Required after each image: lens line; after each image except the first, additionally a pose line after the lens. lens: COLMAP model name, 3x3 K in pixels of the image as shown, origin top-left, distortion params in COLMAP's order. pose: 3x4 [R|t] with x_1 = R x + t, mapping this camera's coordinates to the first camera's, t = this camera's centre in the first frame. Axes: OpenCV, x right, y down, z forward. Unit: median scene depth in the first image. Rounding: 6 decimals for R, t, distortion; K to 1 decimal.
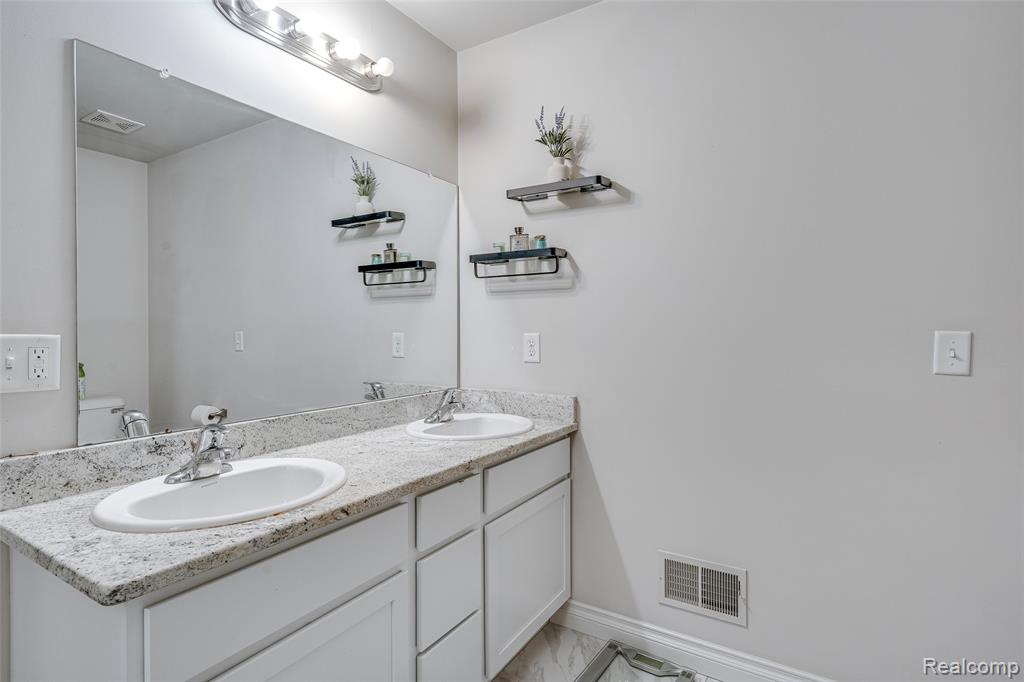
lens RADIAL K [[522.8, 0, 505.2], [0, 522.8, 331.4], [0, 0, 1]] dist [0.000721, 0.000053]
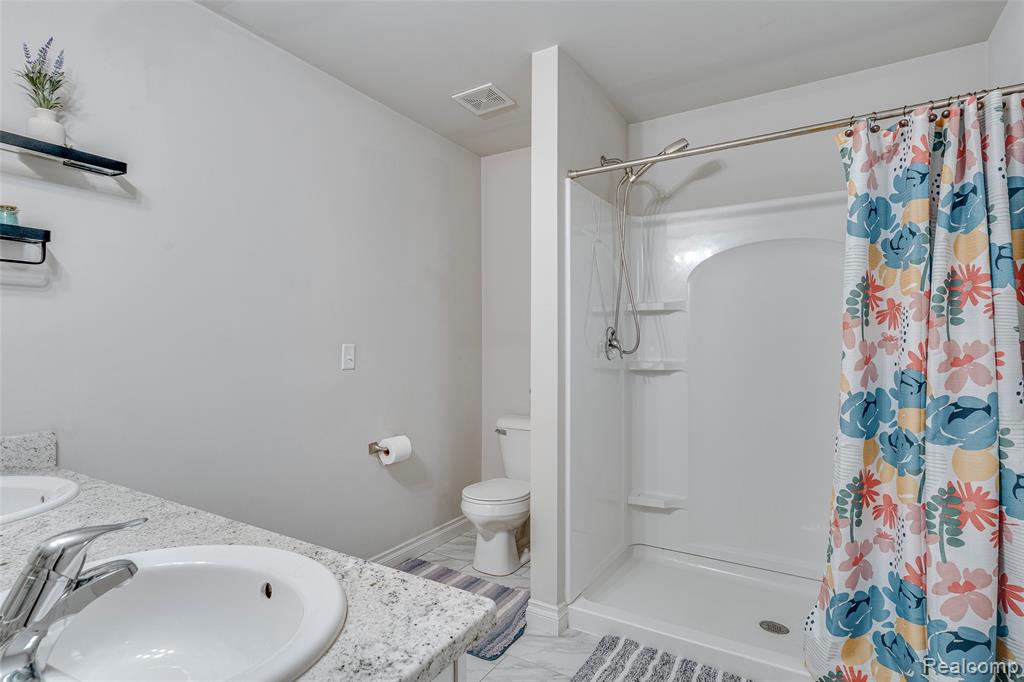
lens RADIAL K [[506.1, 0, 512.0], [0, 506.1, 341.0], [0, 0, 1]] dist [-0.000436, -0.000078]
pose [[-0.010069, 0.007503, 0.999921, -0.818733], [0.004662, 0.999961, -0.007456, 0.003766], [-0.999938, 0.004586, -0.010104, 0.469213]]
